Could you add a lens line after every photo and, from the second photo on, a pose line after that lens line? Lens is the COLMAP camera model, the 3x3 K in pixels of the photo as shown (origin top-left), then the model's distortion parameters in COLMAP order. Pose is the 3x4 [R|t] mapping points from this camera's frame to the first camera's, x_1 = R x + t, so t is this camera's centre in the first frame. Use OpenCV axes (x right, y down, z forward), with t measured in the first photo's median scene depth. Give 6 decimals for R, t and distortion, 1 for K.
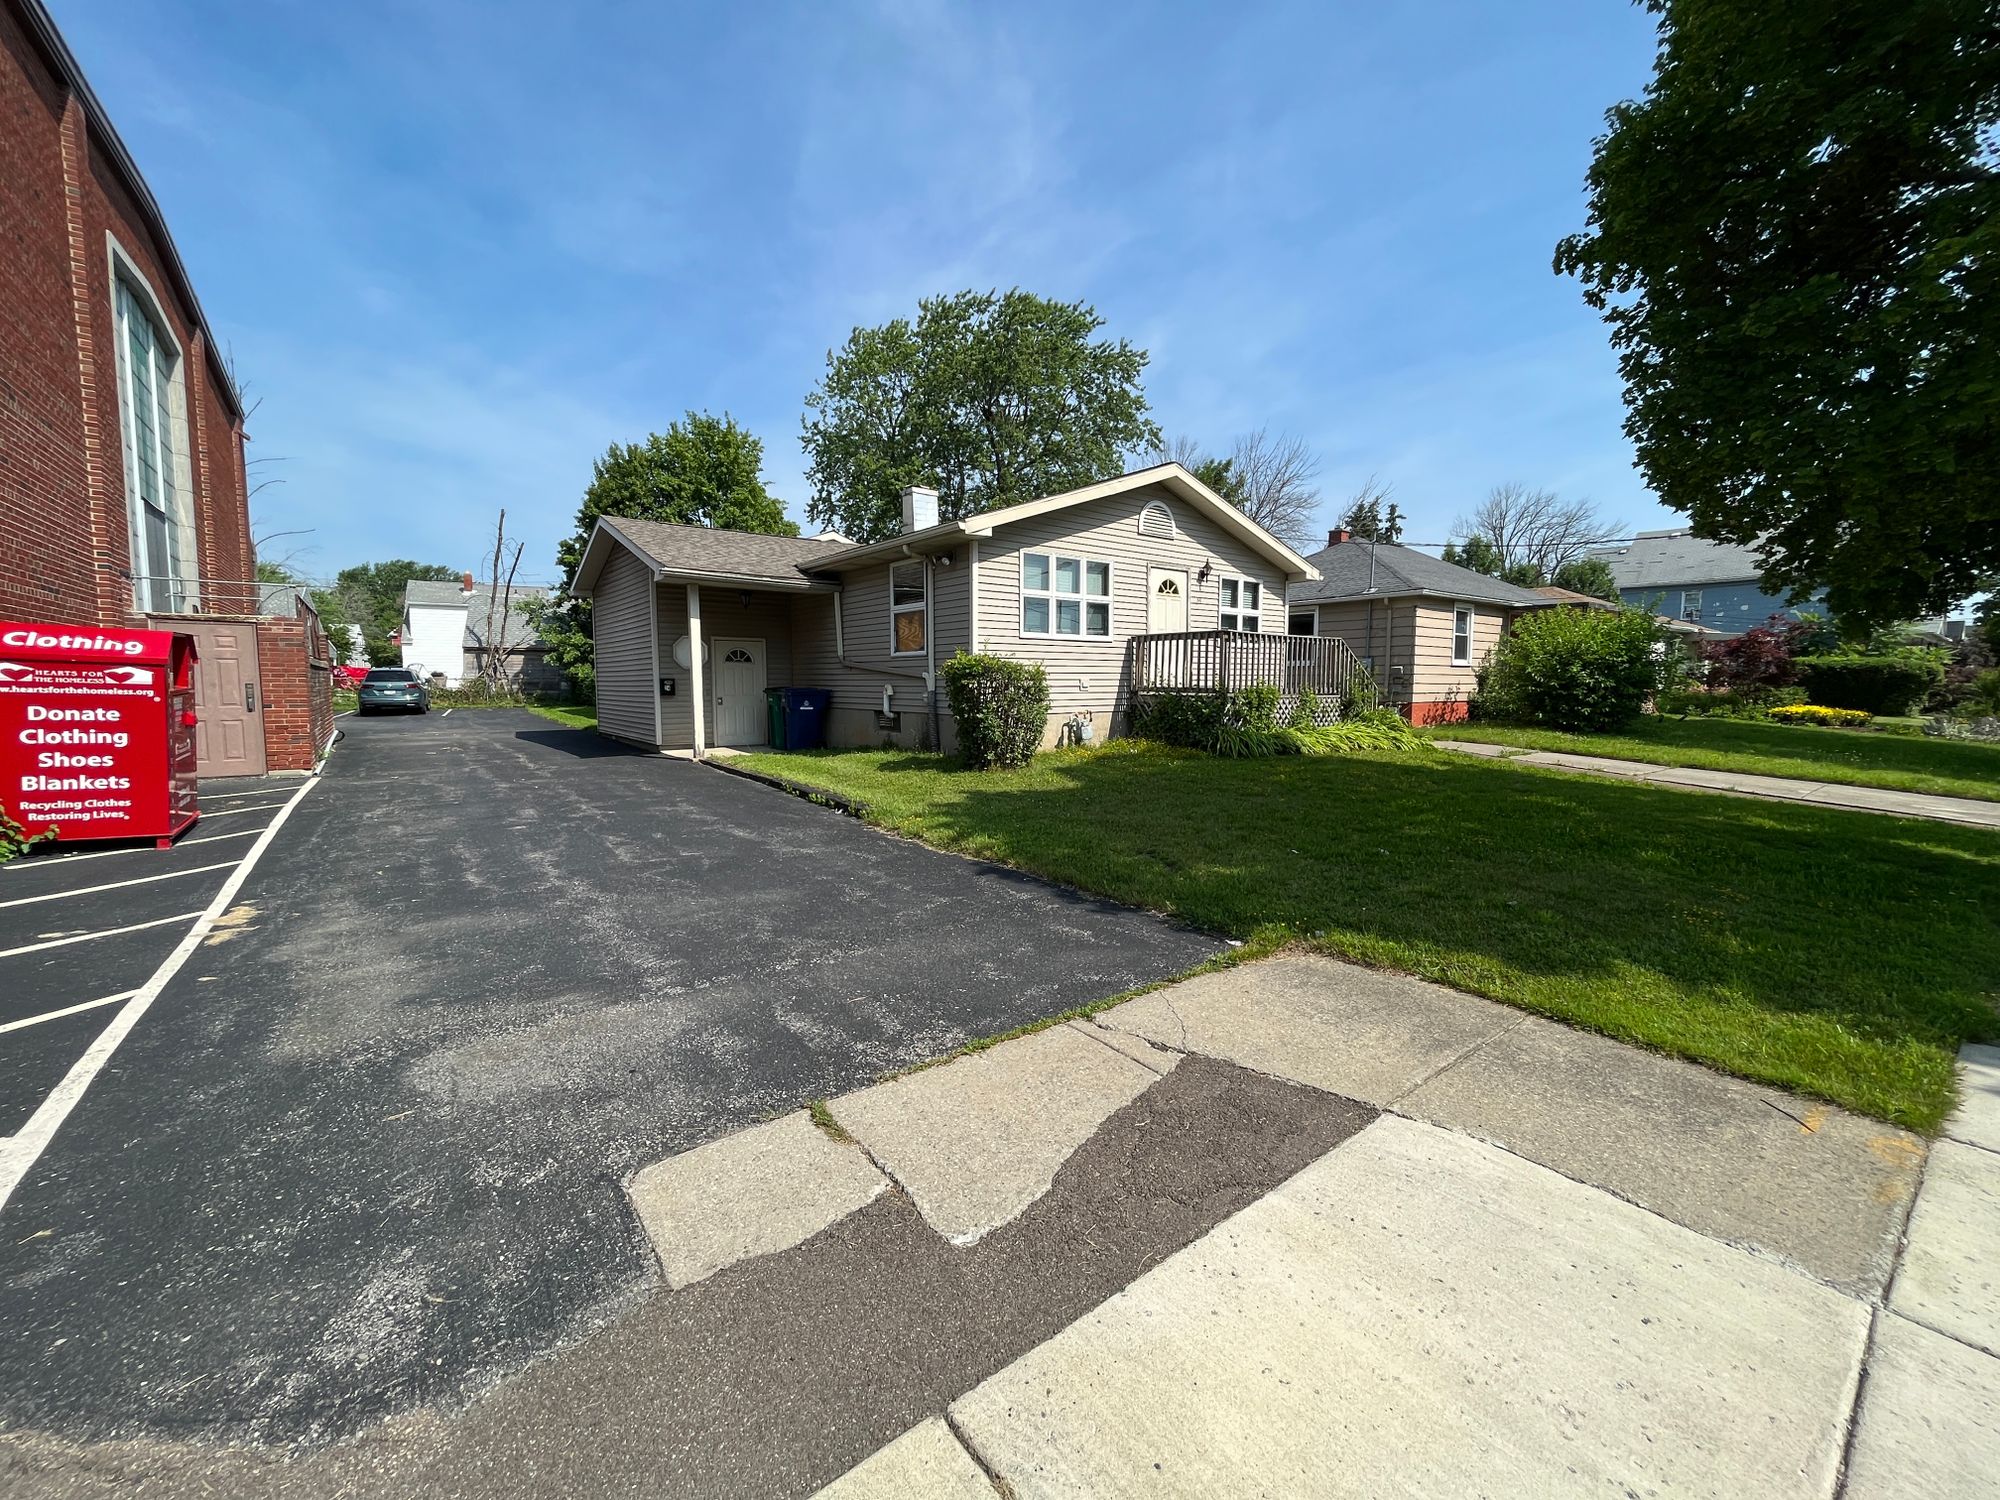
lens RADIAL K [[793.3, 0, 997.8], [0, 793.3, 744.9], [0, 0, 1]] dist [-0.002143, -0.000064]
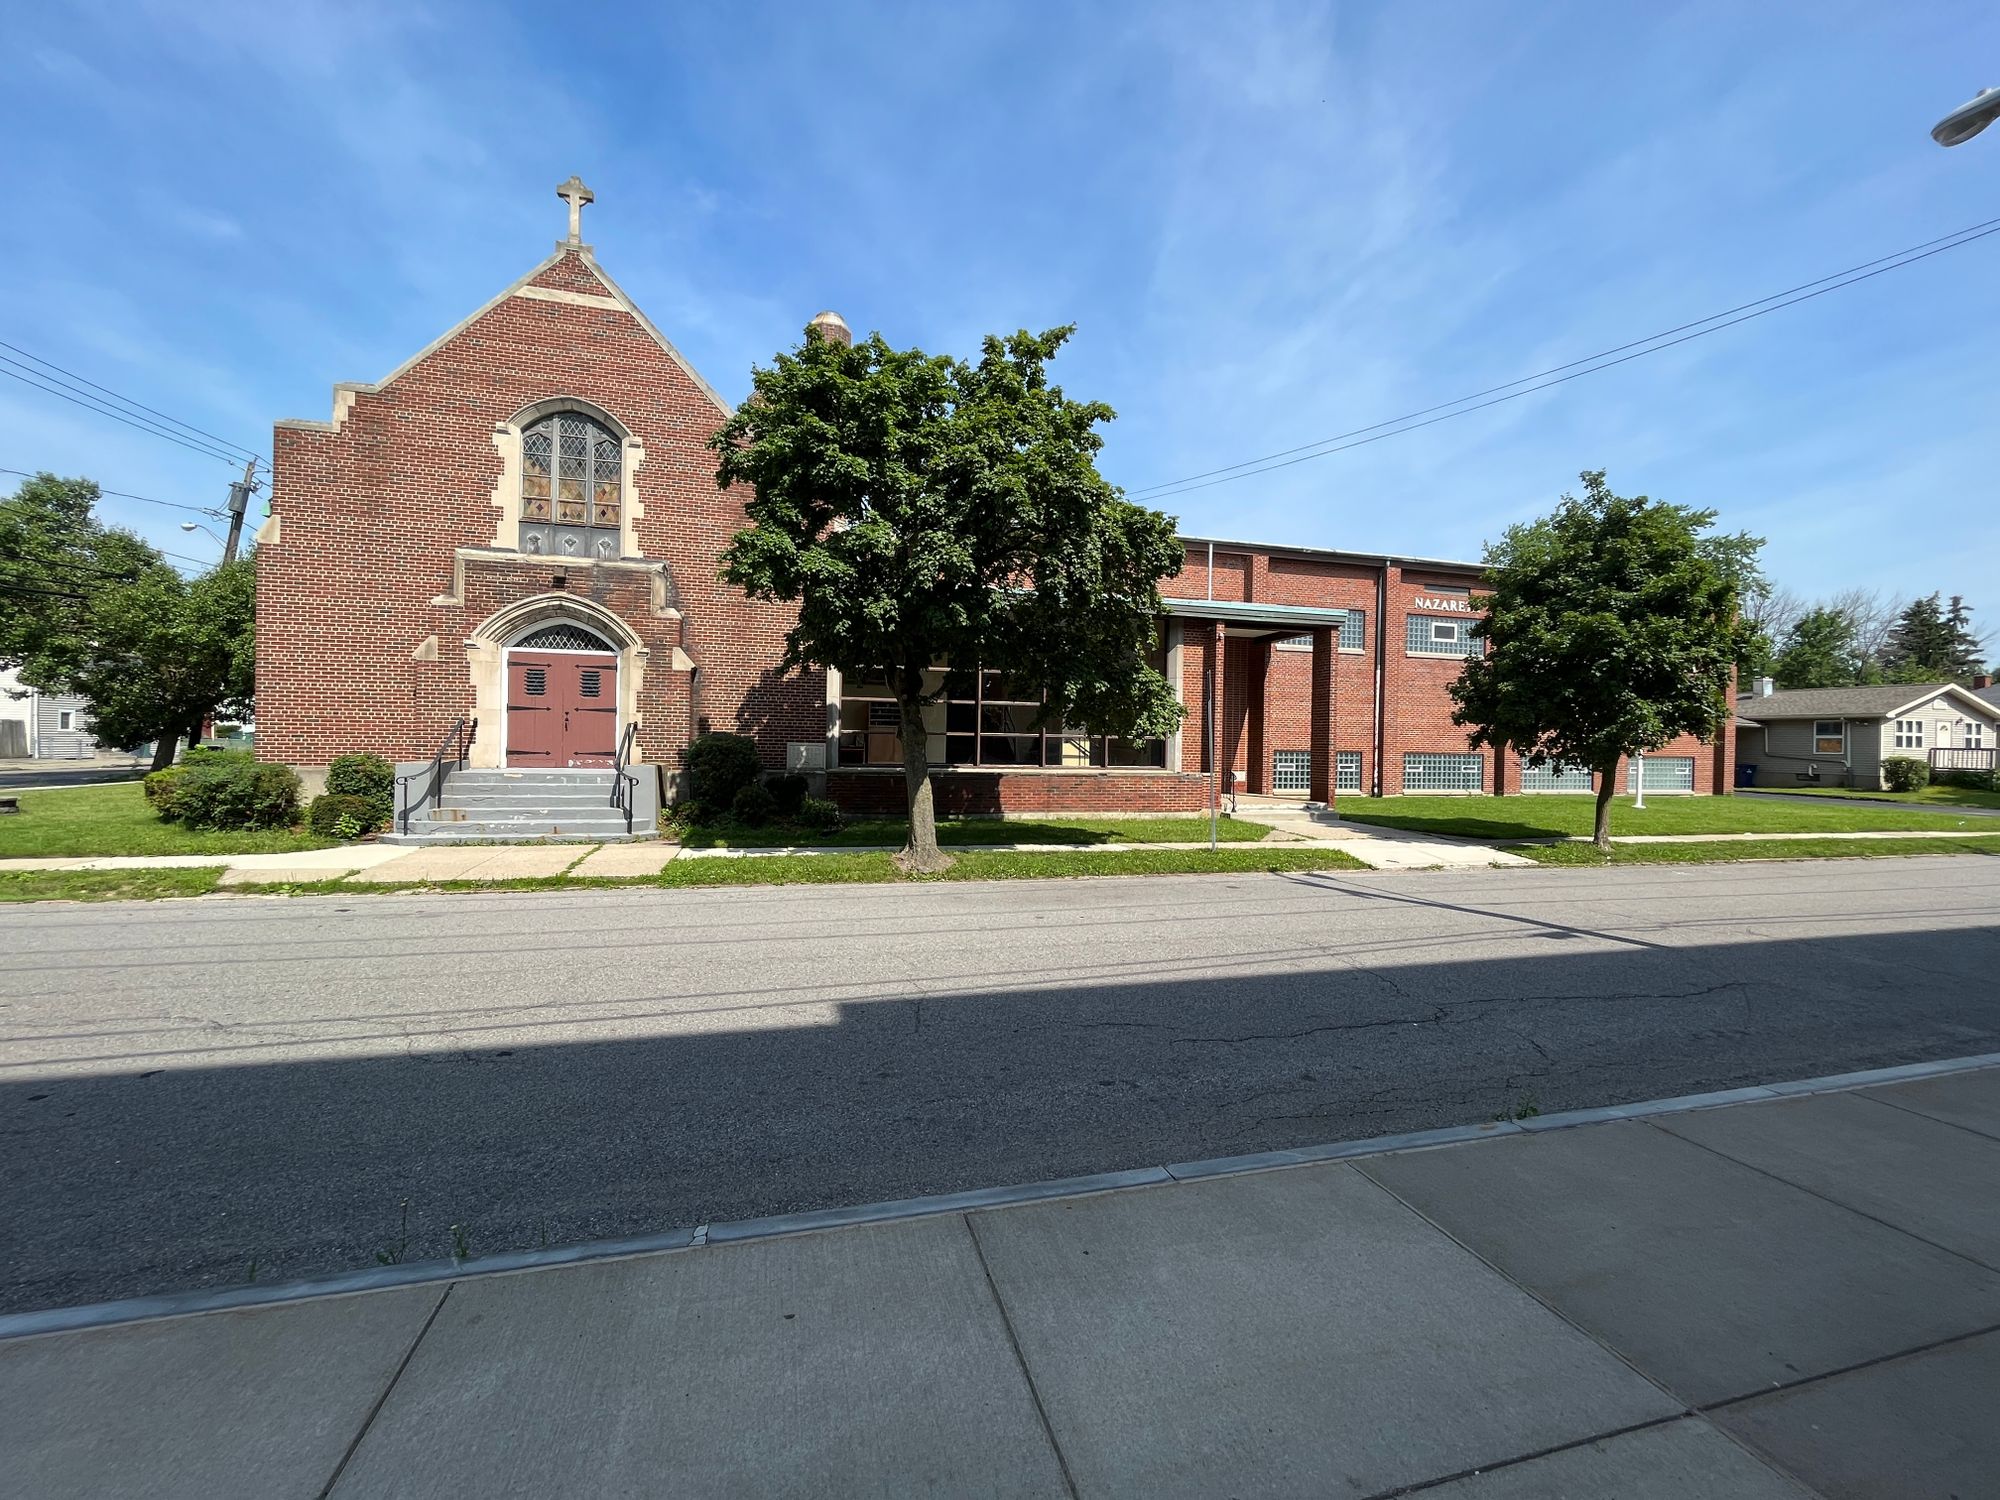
lens RADIAL K [[793.3, 0, 1005.1], [0, 793.3, 760.7], [0, 0, 1]] dist [-0.002143, -0.000064]
pose [[0.934222, 0.038143, -0.354647, -1.548515], [-0.052966, 0.998078, -0.032179, 0.129227], [0.352738, 0.048846, 0.934446, -2.205724]]
